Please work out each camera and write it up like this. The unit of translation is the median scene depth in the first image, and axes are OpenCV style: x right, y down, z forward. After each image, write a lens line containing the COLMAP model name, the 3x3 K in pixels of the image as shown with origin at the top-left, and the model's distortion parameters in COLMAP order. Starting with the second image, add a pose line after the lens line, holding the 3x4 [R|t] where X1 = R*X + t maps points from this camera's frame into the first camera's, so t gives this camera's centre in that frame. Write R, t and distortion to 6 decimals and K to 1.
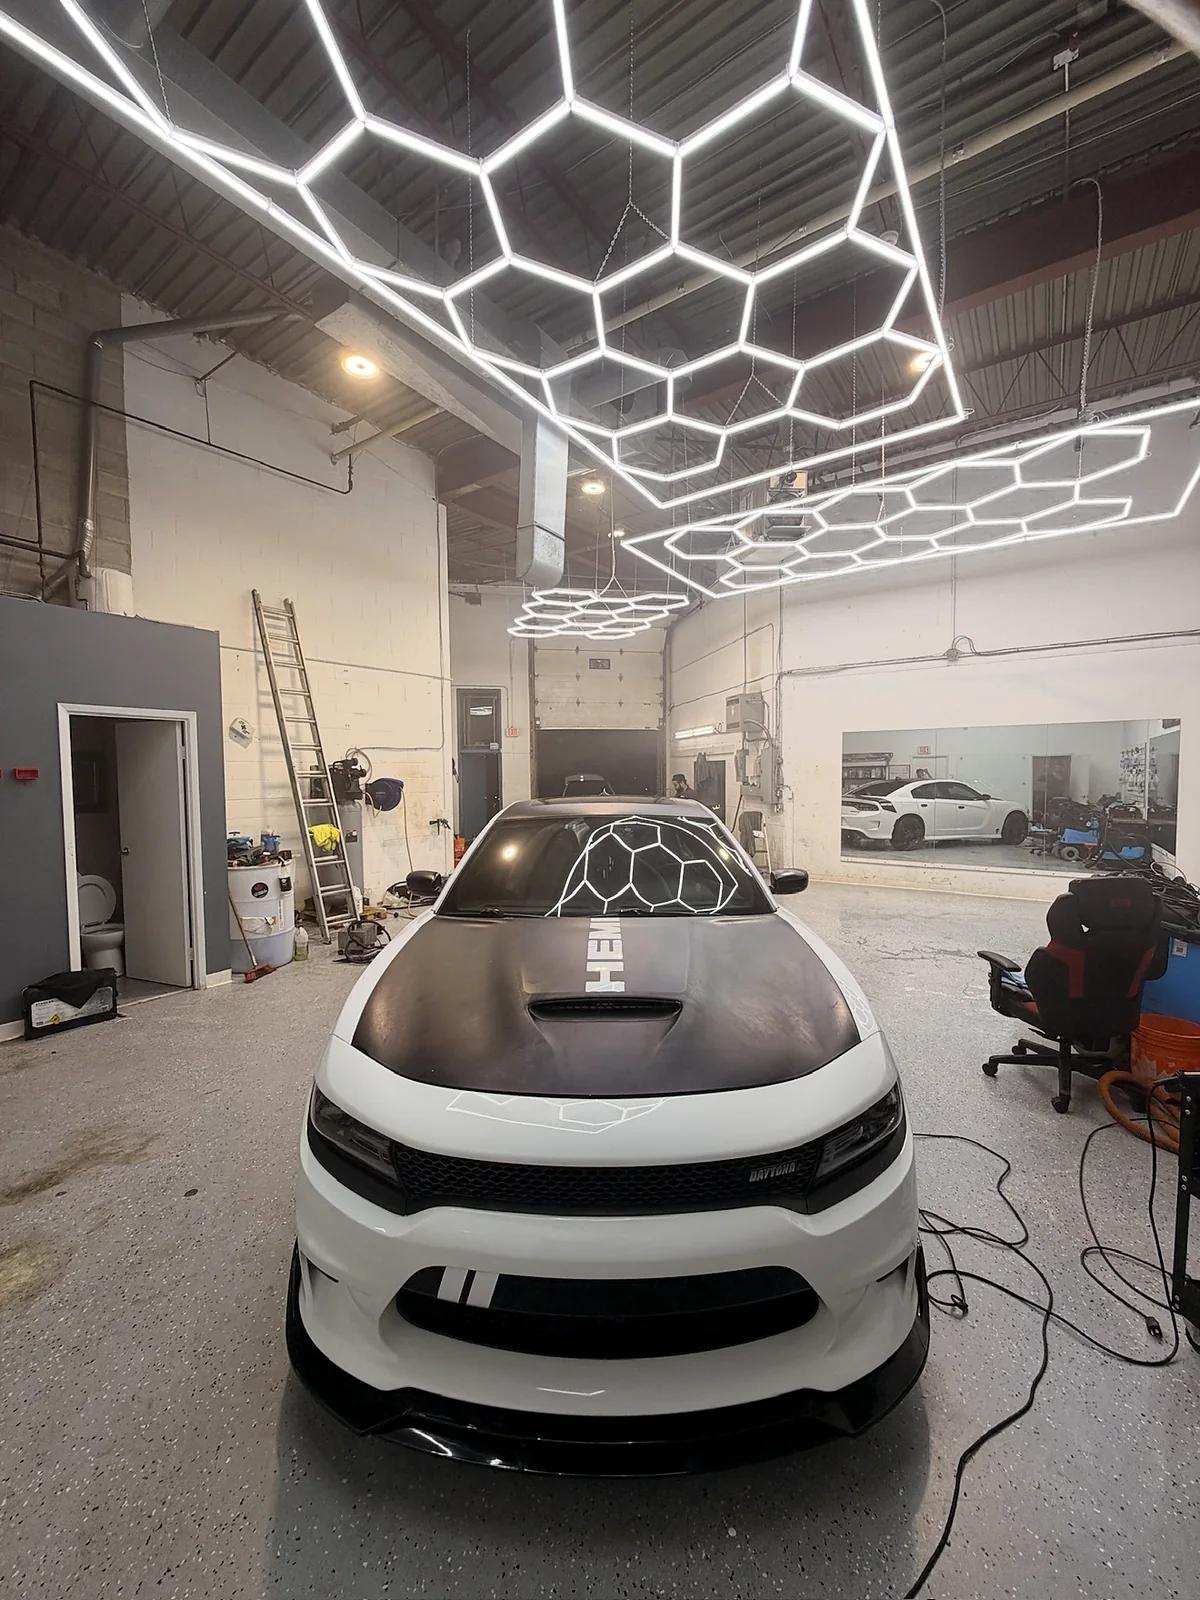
lens RADIAL K [[630.1, 0, 598.6], [0, 630.1, 800.2], [0, 0, 1]] dist [-0.007500, -0.000192]
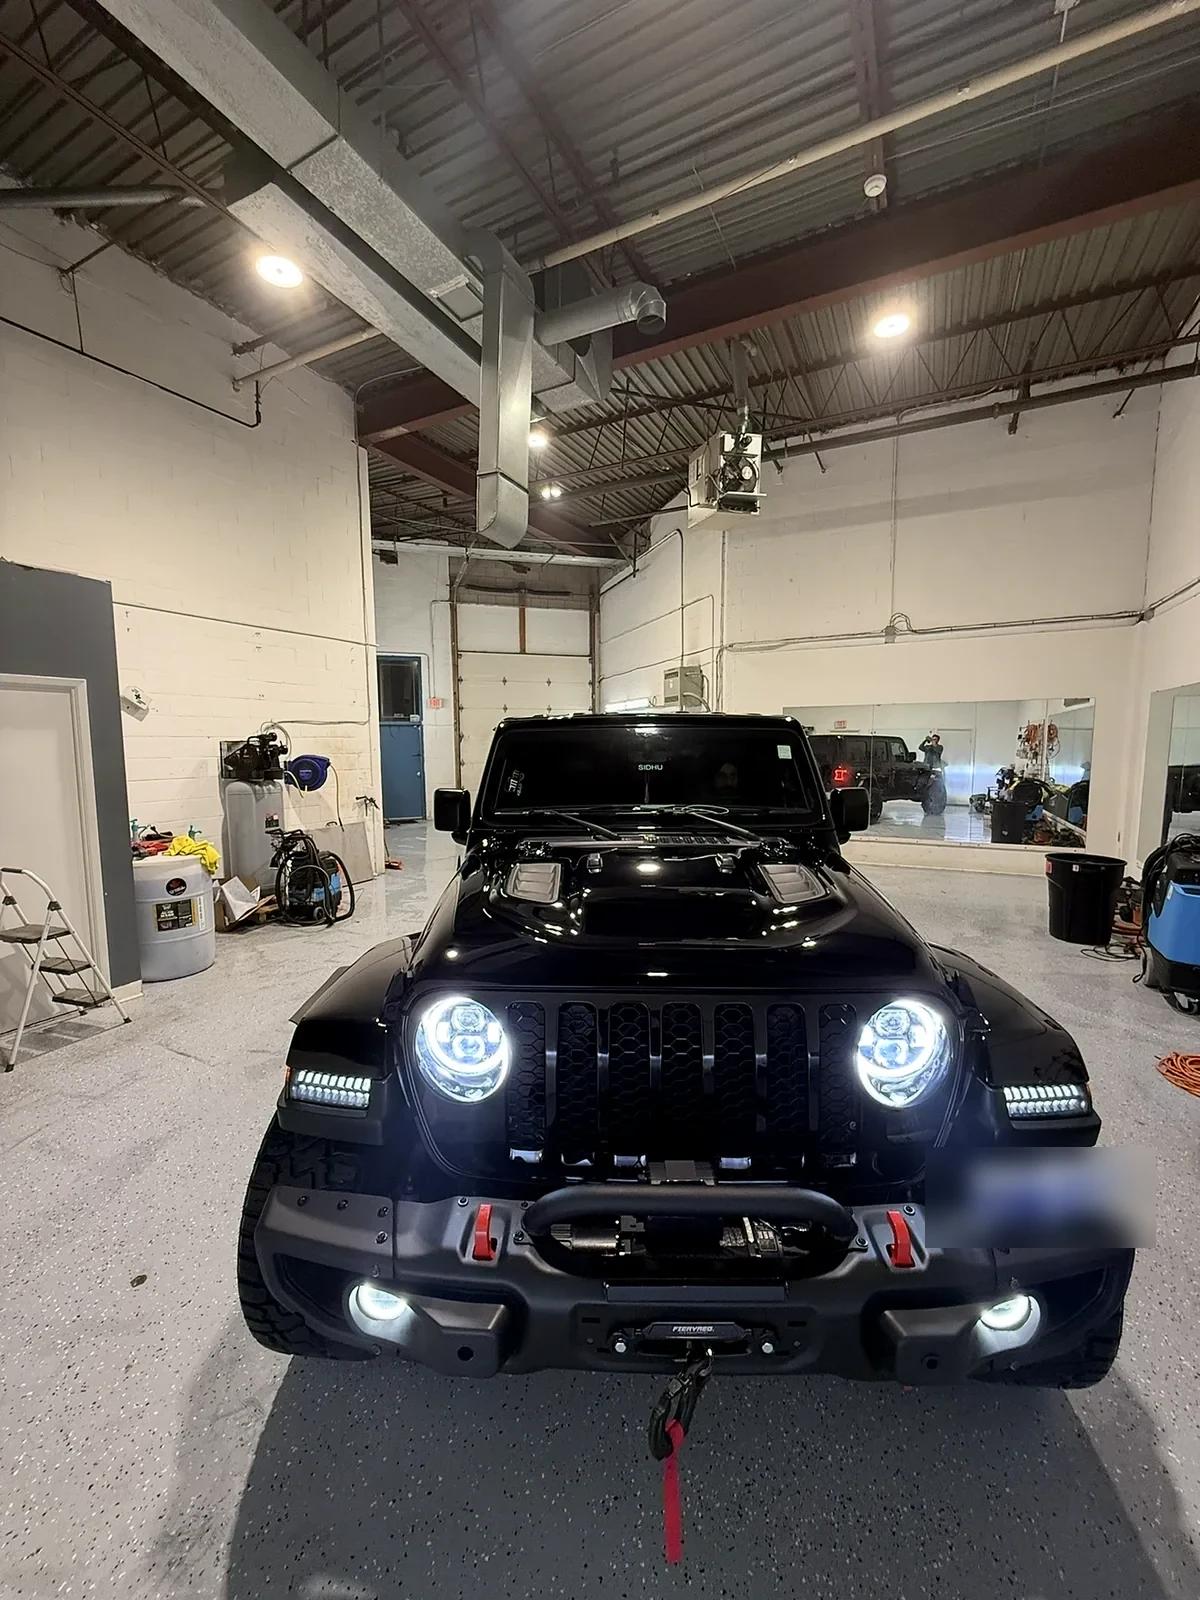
lens RADIAL K [[630.1, 0, 593.5], [0, 630.1, 801.6], [0, 0, 1]] dist [-0.007500, -0.000192]
pose [[0.990530, -0.011298, 0.136828, -0.061522], [0.004718, 0.998821, 0.048319, -0.010278], [-0.137212, -0.047216, 0.989416, 0.053926]]
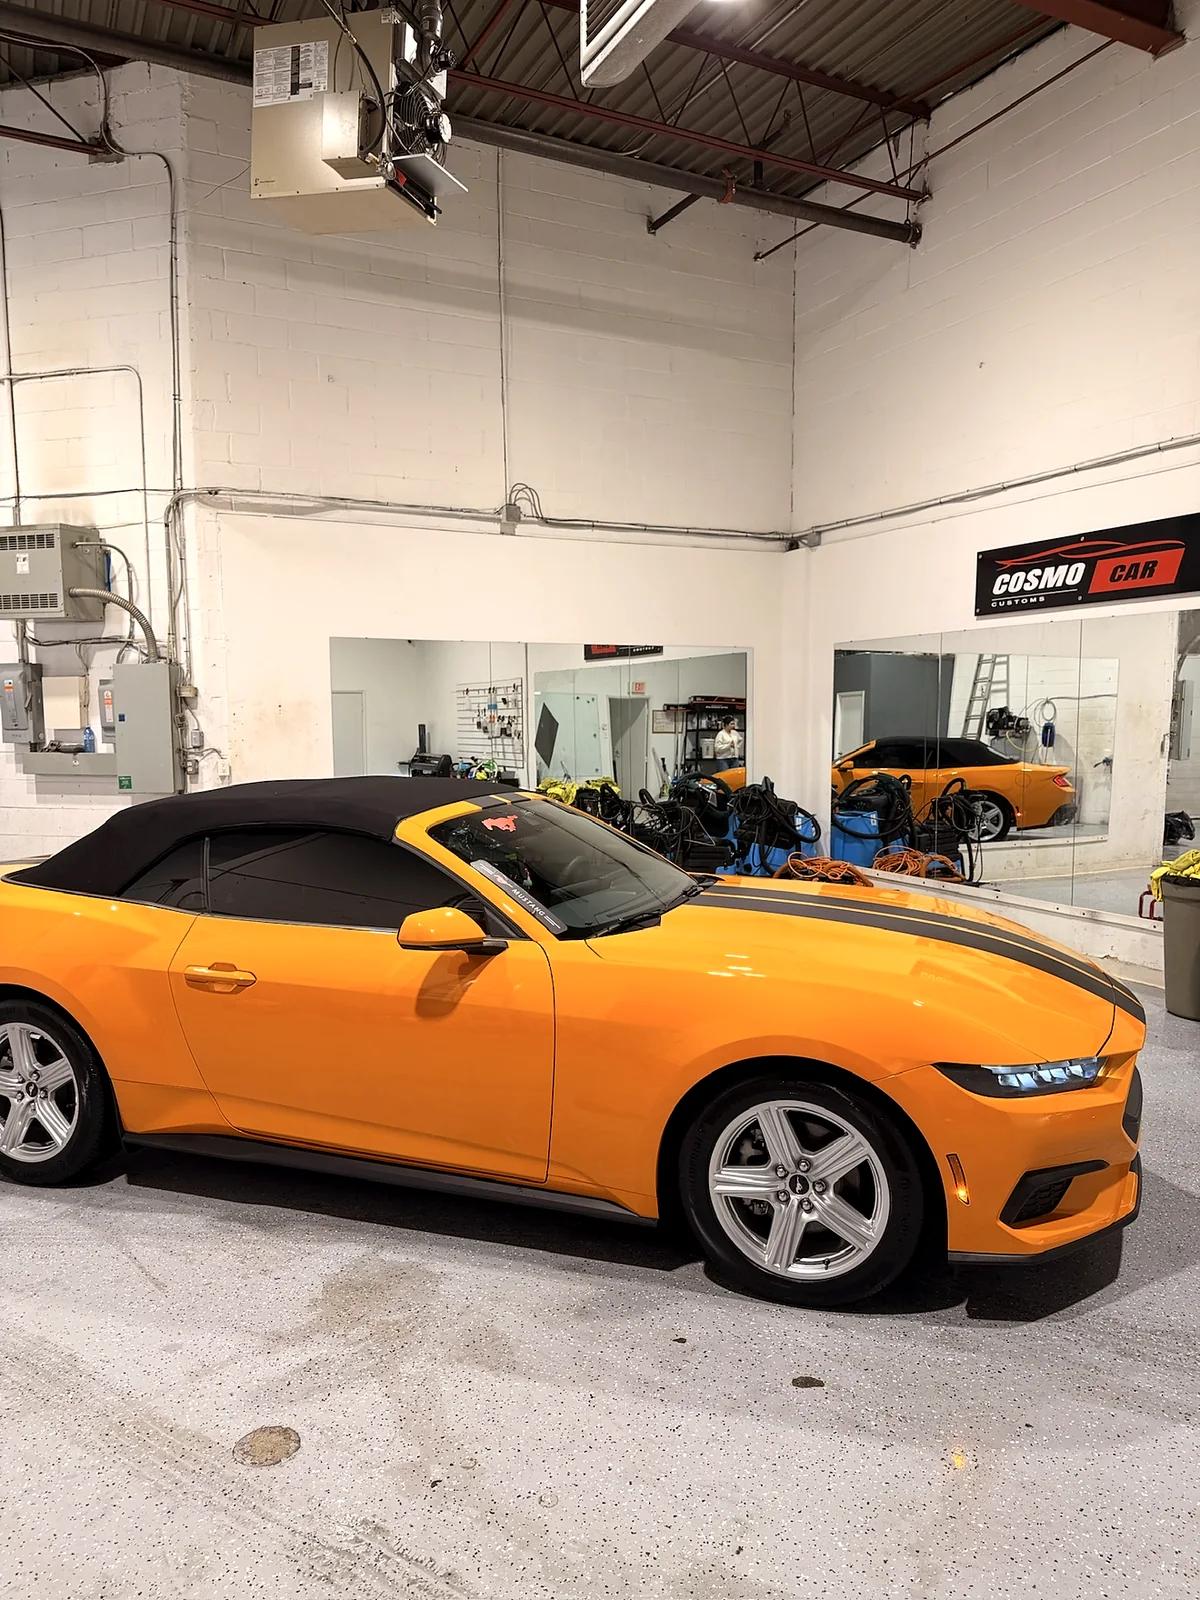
lens RADIAL K [[1137.1, 0, 604.5], [0, 1137.1, 799.5], [0, 0, 1]] dist [0.007448, -0.011827]
pose [[0.476127, -0.059799, 0.877341, -0.360566], [0.036878, 0.998165, 0.048021, -0.022098], [-0.878603, 0.009490, 0.477458, 0.493347]]
